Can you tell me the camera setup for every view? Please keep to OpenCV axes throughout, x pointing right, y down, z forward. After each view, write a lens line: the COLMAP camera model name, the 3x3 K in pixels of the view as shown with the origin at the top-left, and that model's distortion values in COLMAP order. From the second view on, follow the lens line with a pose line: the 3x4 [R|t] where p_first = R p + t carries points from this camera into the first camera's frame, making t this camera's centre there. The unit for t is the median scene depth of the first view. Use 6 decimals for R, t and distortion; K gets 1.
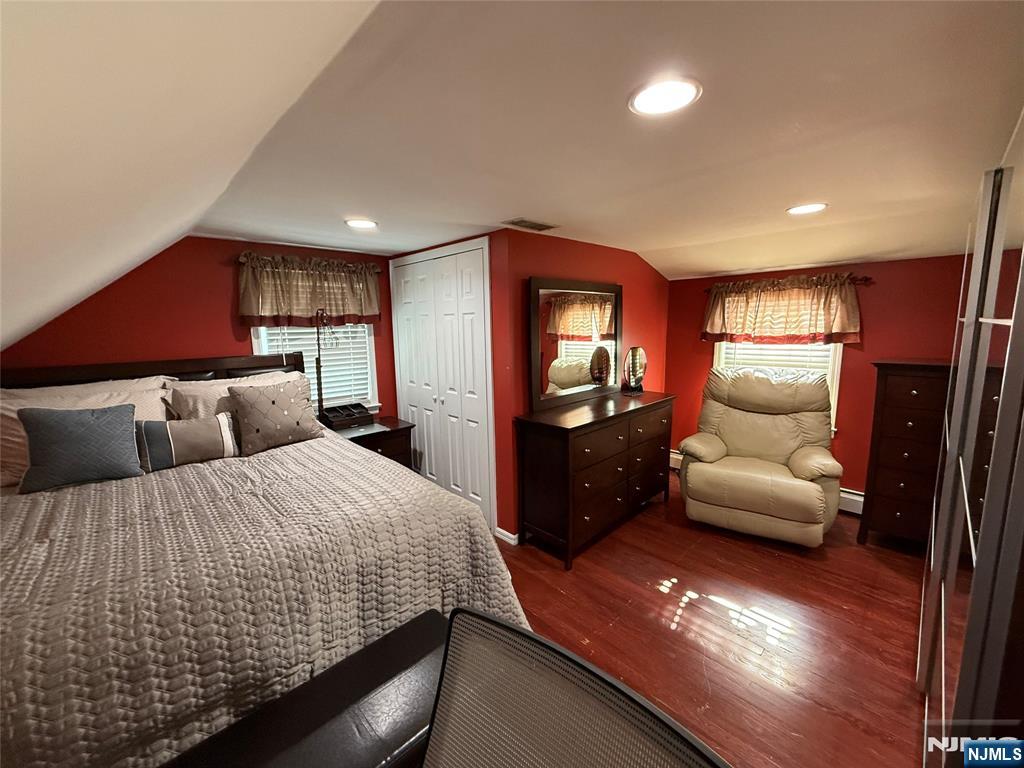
lens RADIAL K [[409.1, 0, 512.3], [0, 409.1, 384.1], [0, 0, 1]] dist [0.008273, -0.000483]
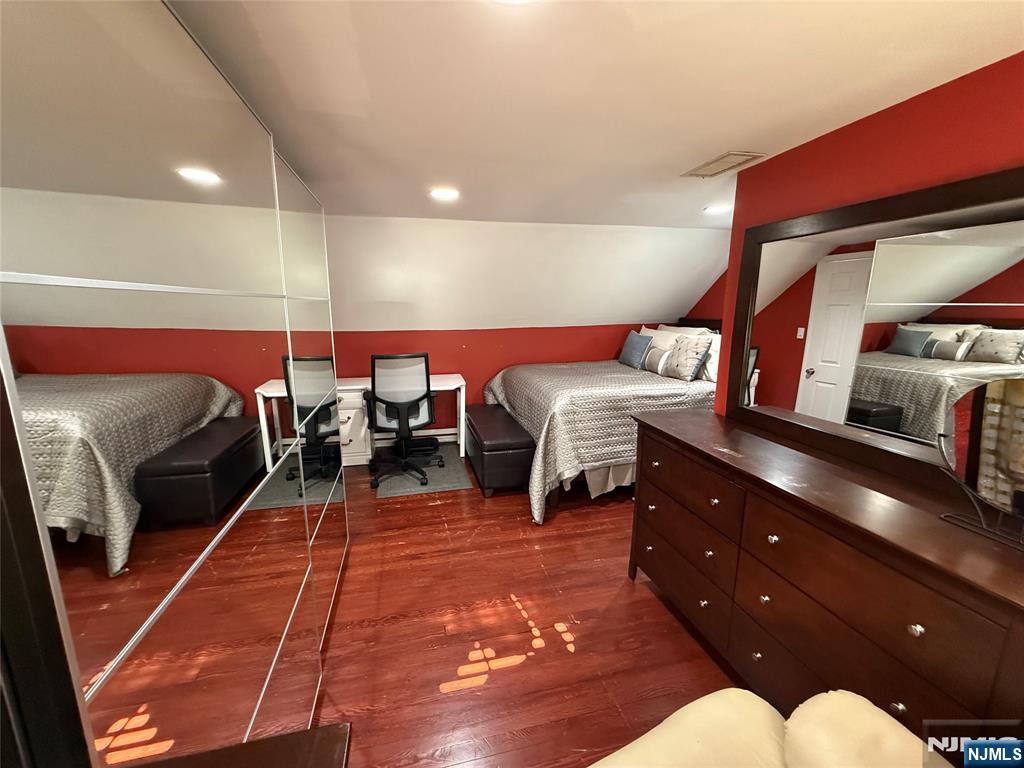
lens RADIAL K [[409.1, 0, 511.0], [0, 409.1, 384.6], [0, 0, 1]] dist [0.008273, -0.000483]
pose [[-0.504537, 0.179308, -0.844566, 1.025681], [-0.116099, 0.955223, 0.272158, -0.172392], [0.855549, 0.235367, -0.461128, 1.180360]]
